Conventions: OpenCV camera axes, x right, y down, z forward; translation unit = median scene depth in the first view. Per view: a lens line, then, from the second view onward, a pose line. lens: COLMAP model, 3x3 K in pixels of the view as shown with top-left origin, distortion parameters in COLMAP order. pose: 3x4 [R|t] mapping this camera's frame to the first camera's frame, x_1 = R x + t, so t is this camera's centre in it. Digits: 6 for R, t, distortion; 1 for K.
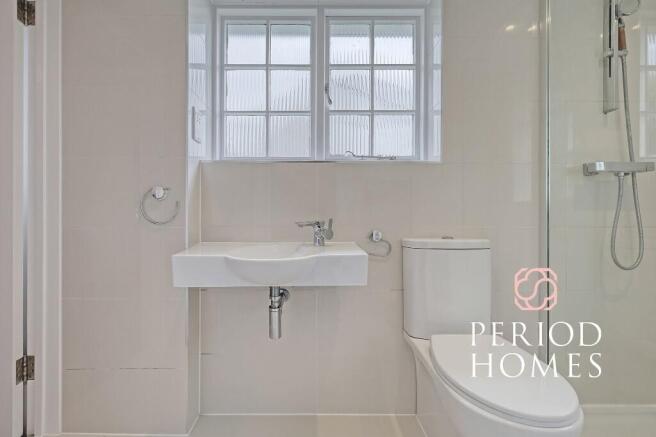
lens RADIAL K [[293.9, 0, 328.8], [0, 293.9, 219.9], [0, 0, 1]] dist [0.001321, 0.000476]
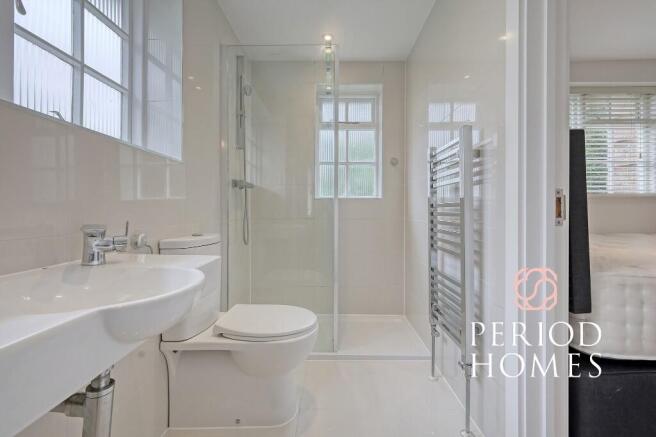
lens RADIAL K [[289.6, 0, 327.5], [0, 289.6, 211.8], [0, 0, 1]] dist [0.000271, 0.000127]
pose [[0.017015, -0.002822, 0.999851, -0.632765], [-0.000372, 0.999996, 0.002829, -0.027603], [-0.999855, -0.000420, 0.017014, 0.489922]]
